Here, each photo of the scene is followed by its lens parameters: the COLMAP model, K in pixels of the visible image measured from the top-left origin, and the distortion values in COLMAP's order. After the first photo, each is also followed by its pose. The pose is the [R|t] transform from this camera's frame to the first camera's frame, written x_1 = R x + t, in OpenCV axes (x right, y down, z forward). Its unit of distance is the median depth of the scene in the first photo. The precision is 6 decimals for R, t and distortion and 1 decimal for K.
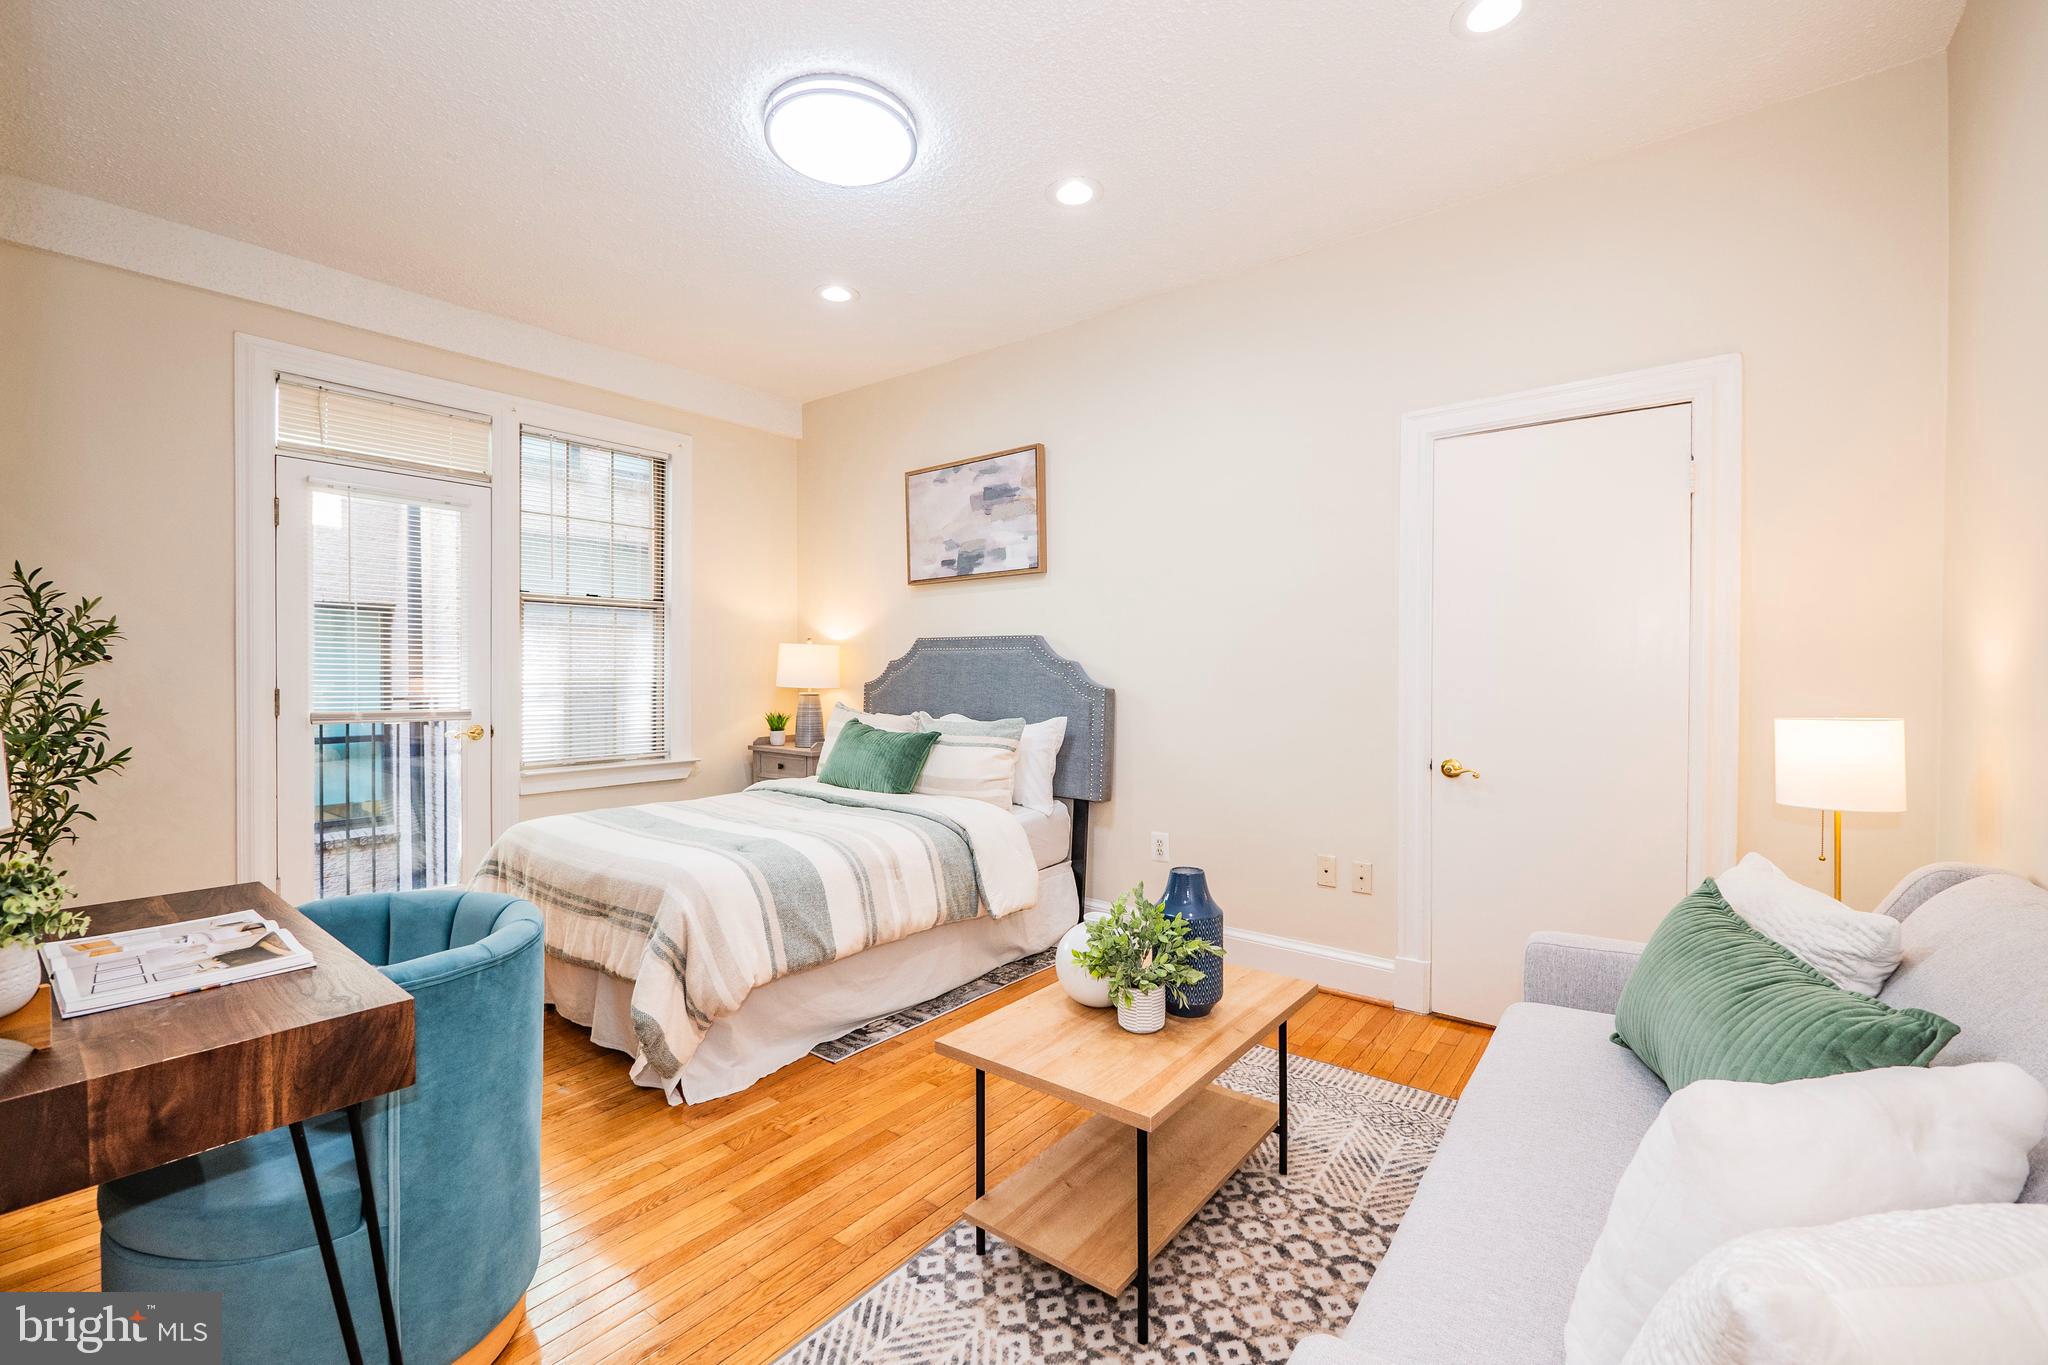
lens RADIAL K [[863.4, 0, 1022.7], [0, 863.4, 683.4], [0, 0, 1]] dist [-0.007358, 0.001284]
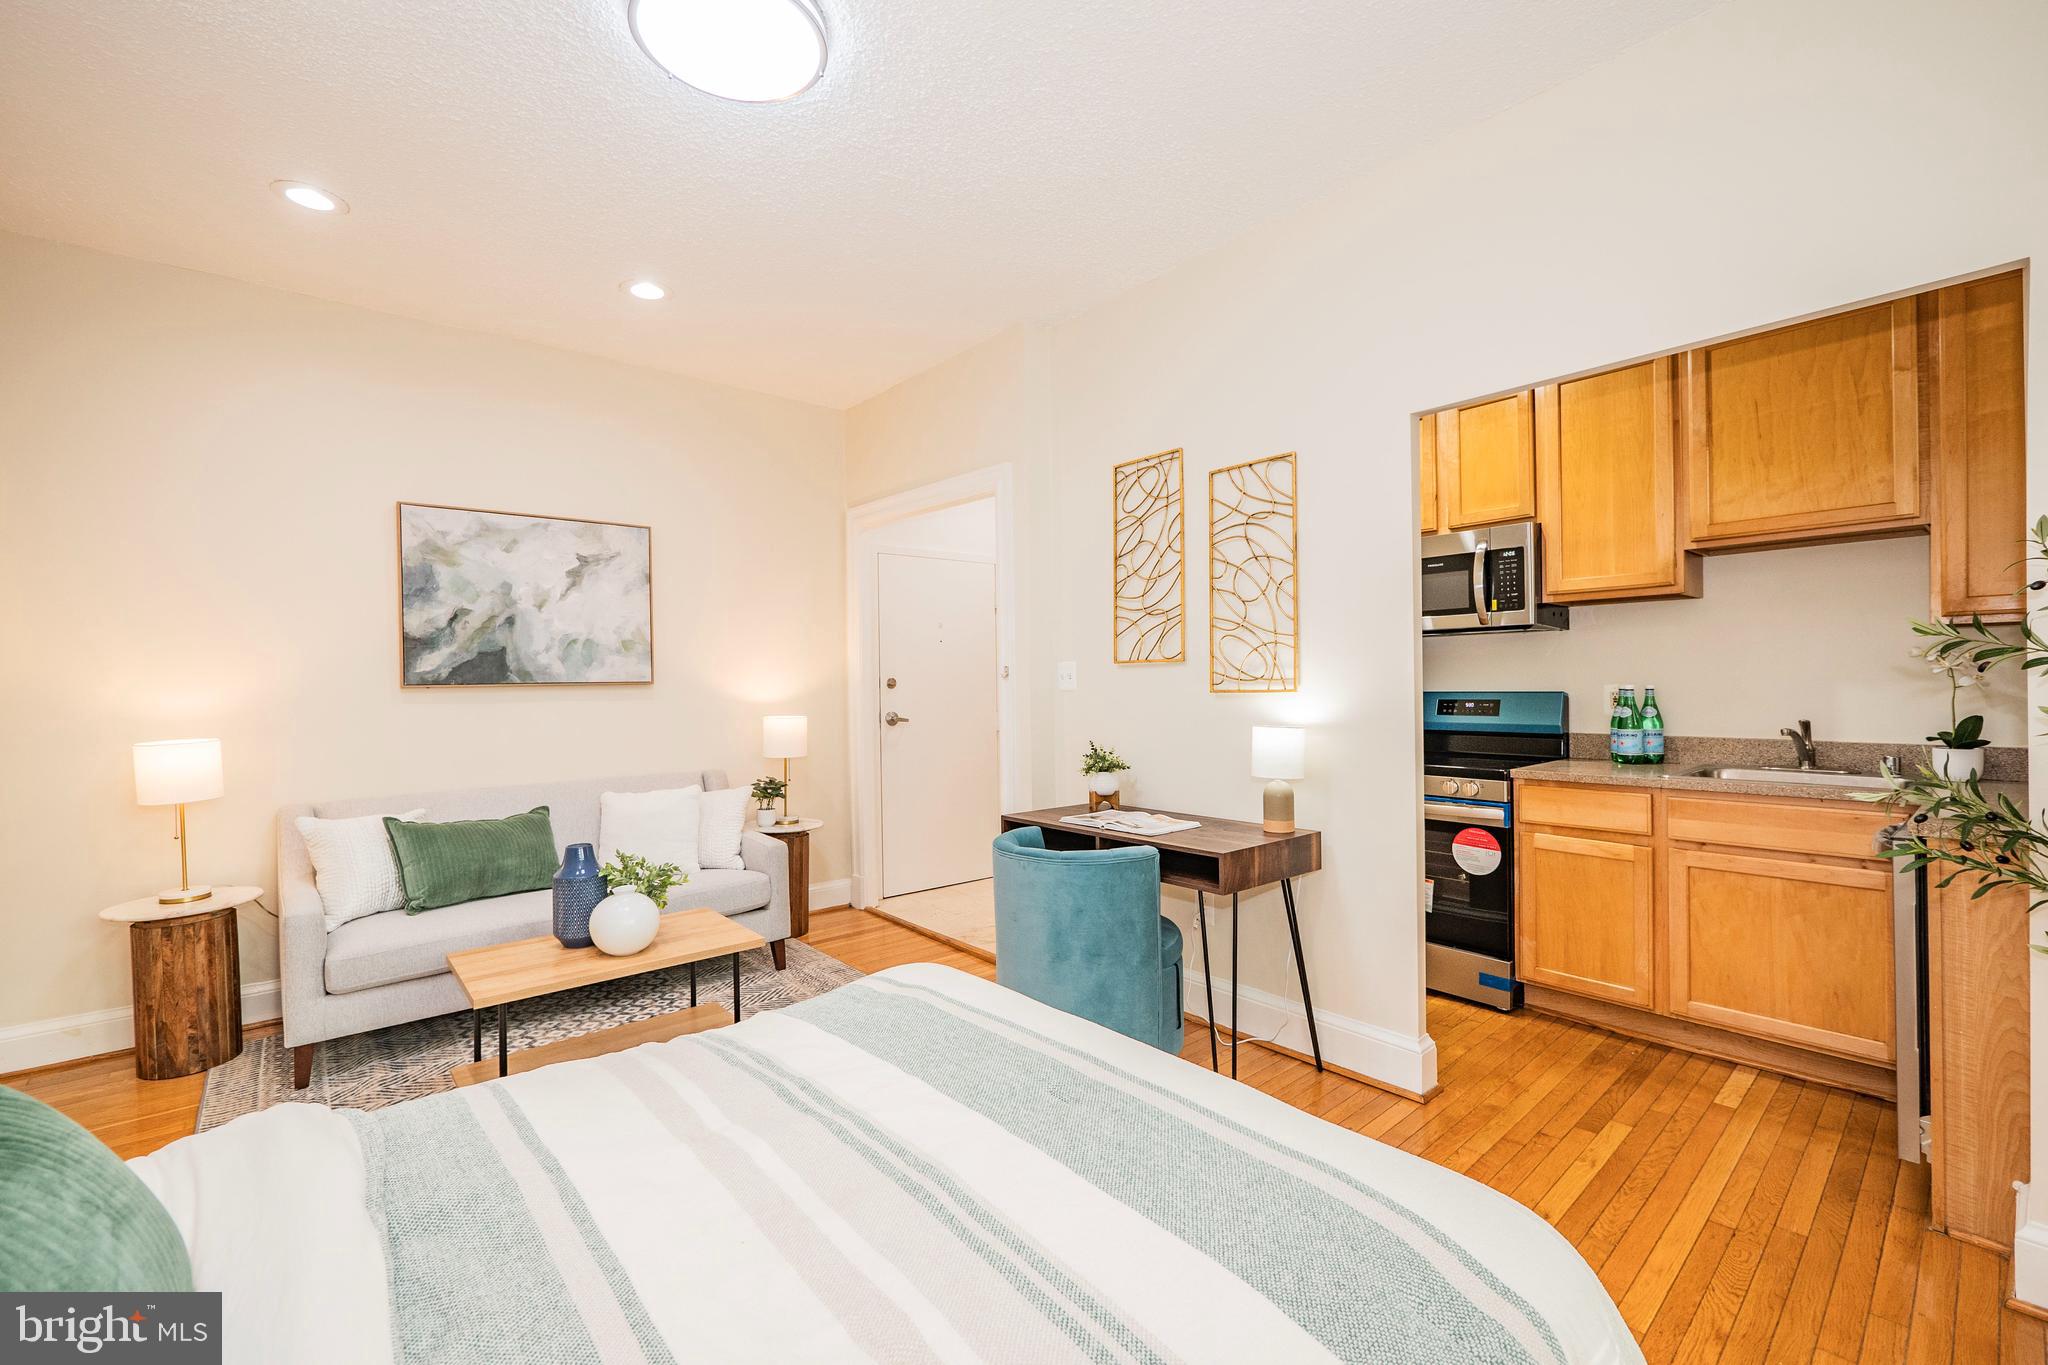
lens RADIAL K [[863.4, 0, 1024.6], [0, 863.4, 687.5], [0, 0, 1]] dist [-0.007358, 0.001284]
pose [[-0.982312, 0.014392, 0.186696, -0.402849], [0.018276, 0.999651, 0.019099, -0.028455], [-0.186355, 0.022173, -0.982232, 1.139424]]
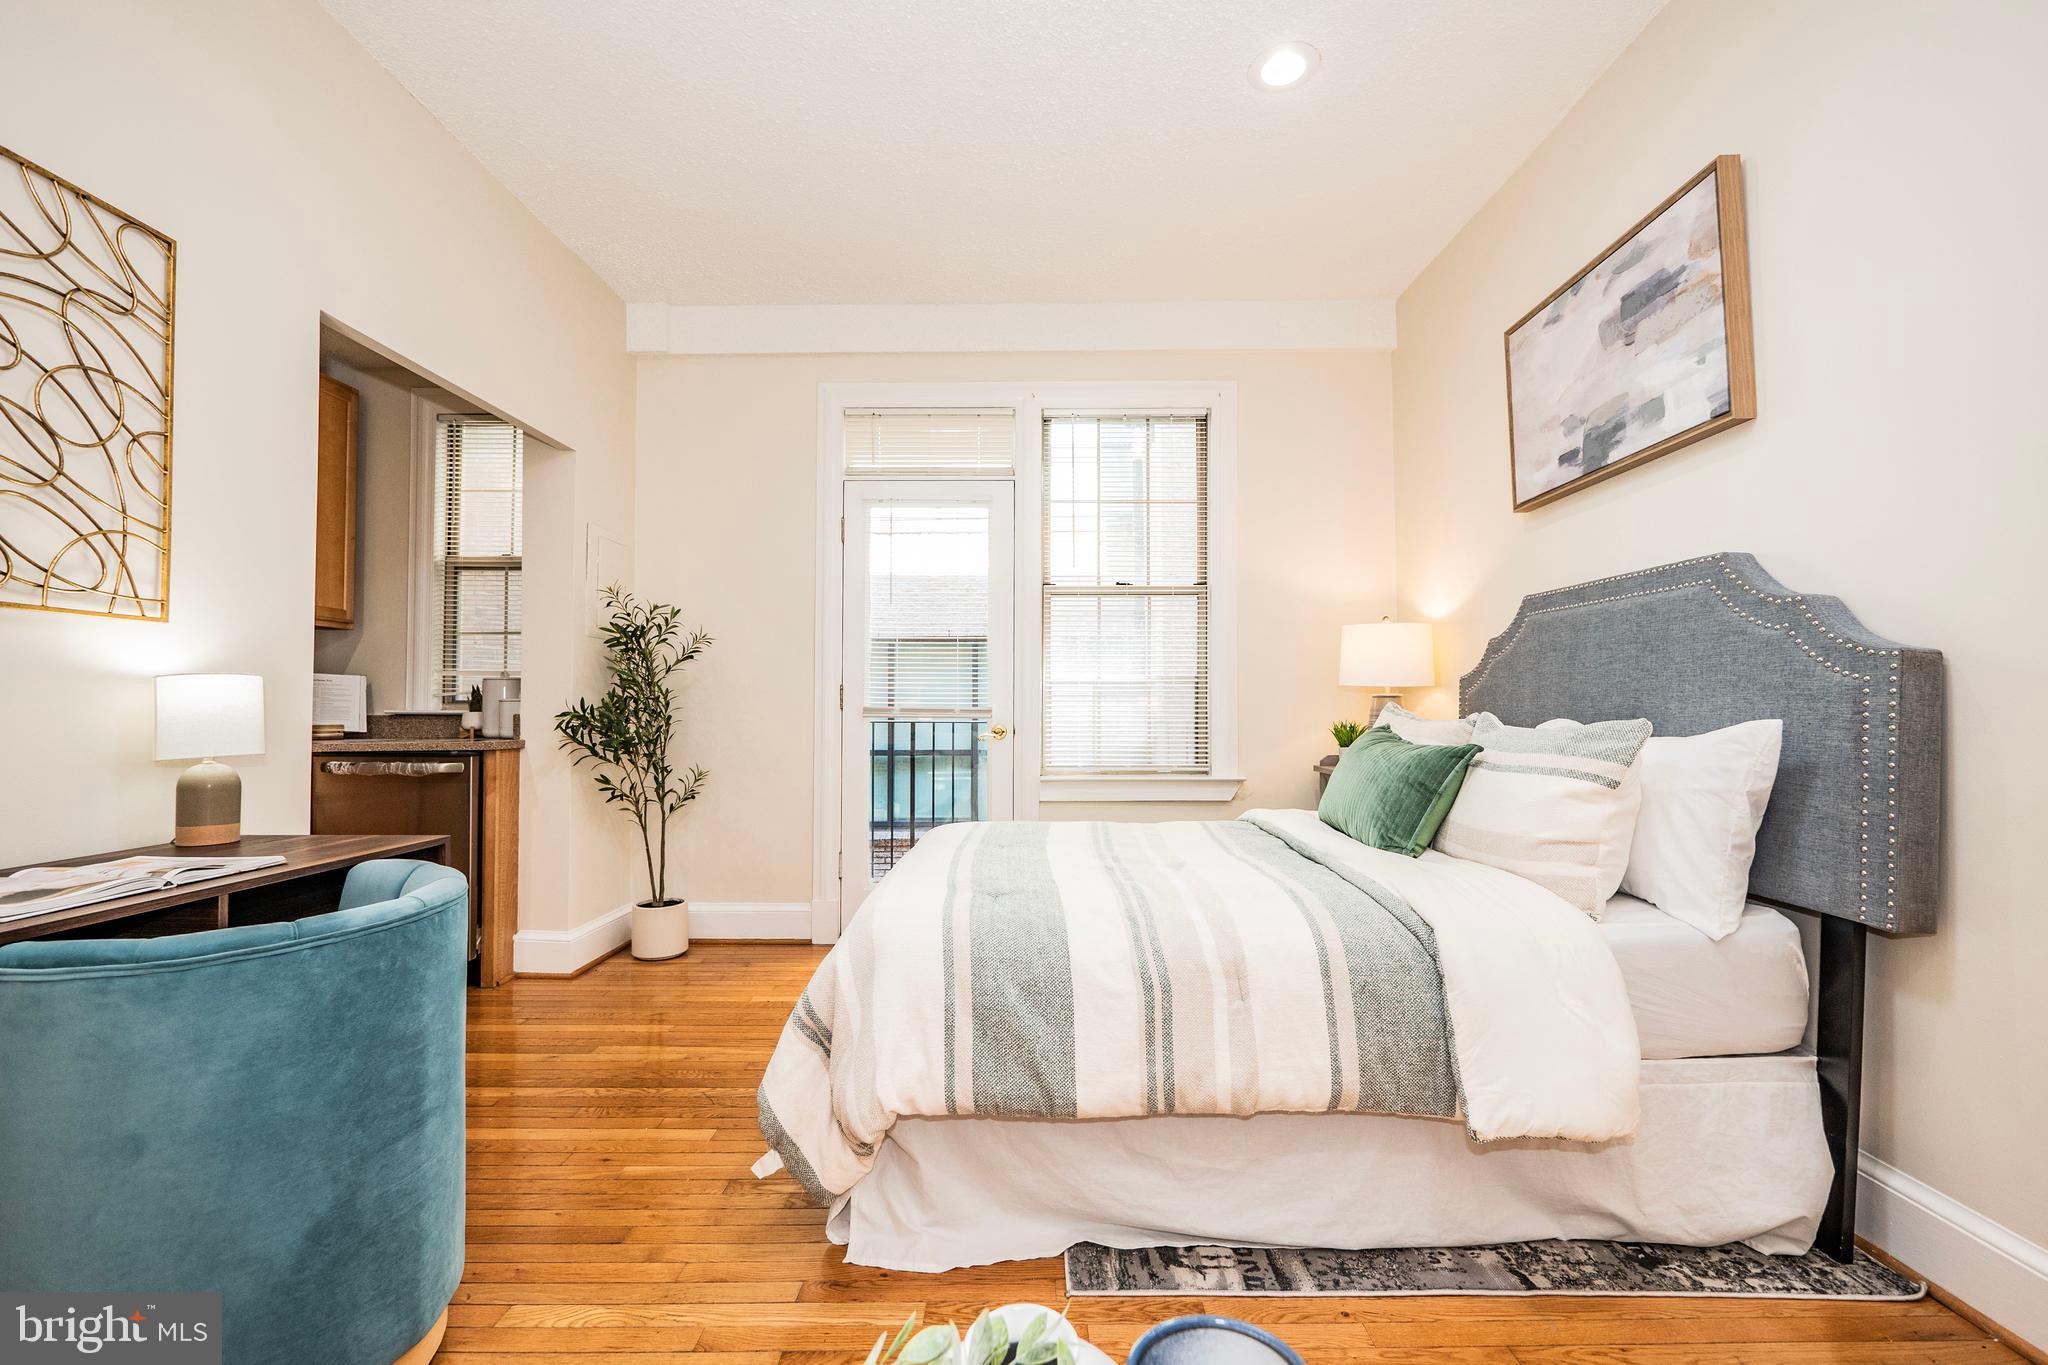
lens RADIAL K [[863.4, 0, 1025.2], [0, 863.4, 681.8], [0, 0, 1]] dist [-0.007358, 0.001284]
pose [[0.617933, -0.025779, -0.785808, 0.156973], [-0.008733, 0.999176, -0.039647, 0.040418], [0.786182, 0.031361, 0.617198, 0.433124]]
